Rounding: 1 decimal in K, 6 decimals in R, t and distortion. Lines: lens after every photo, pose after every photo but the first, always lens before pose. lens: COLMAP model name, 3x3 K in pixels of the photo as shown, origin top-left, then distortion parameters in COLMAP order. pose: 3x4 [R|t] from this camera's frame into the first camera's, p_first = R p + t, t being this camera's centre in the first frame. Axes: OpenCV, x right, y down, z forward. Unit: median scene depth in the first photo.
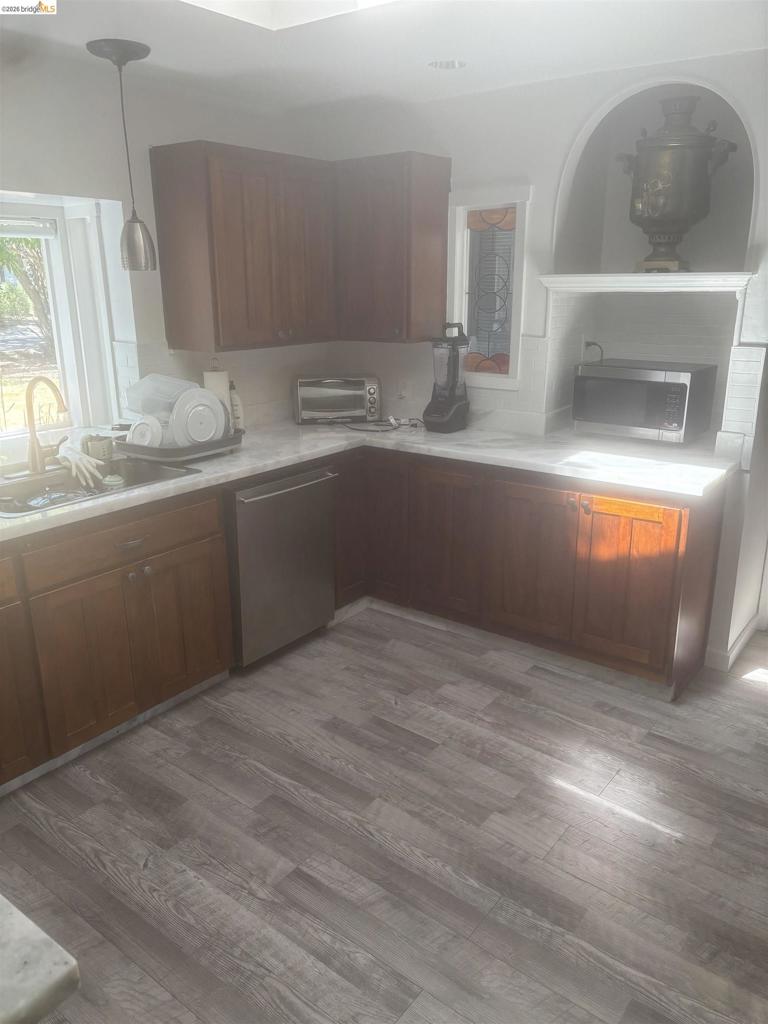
lens RADIAL K [[771.4, 0, 378.5], [0, 771.4, 519.0], [0, 0, 1]] dist [0.056553, -0.065962]
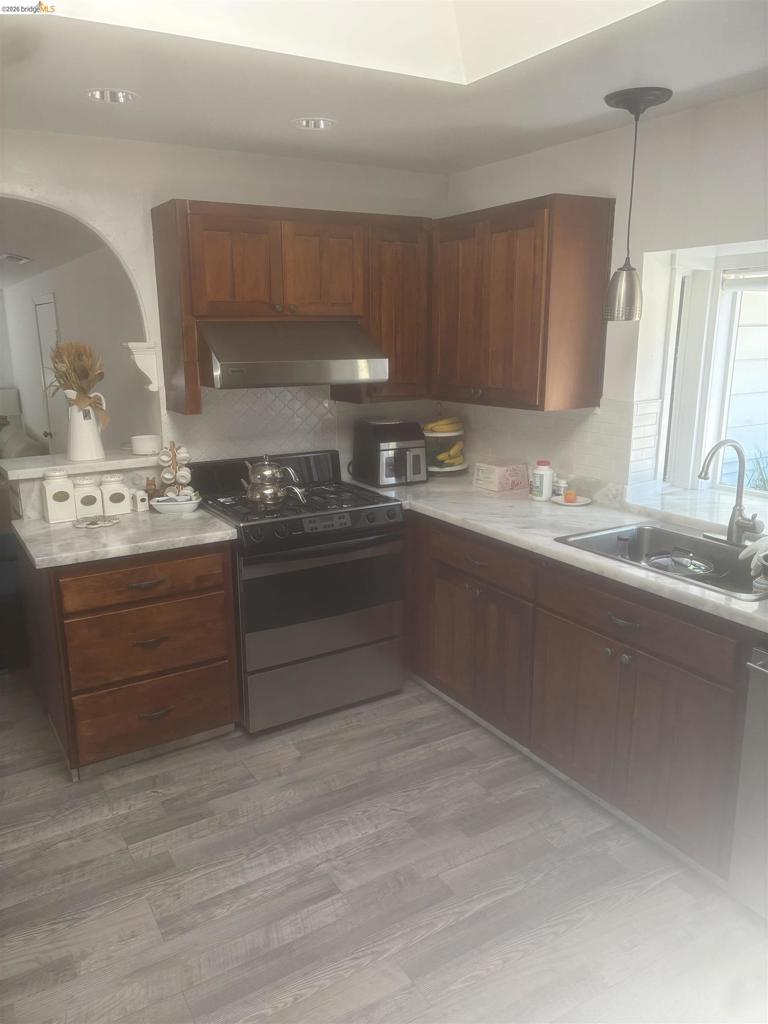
lens RADIAL K [[771.4, 0, 377.8], [0, 771.4, 506.2], [0, 0, 1]] dist [0.056553, -0.065962]
pose [[-0.376534, 0.215128, -0.901078, 0.545332], [-0.264538, 0.907196, 0.327132, -0.292508], [0.887830, 0.361546, -0.284680, 0.885141]]
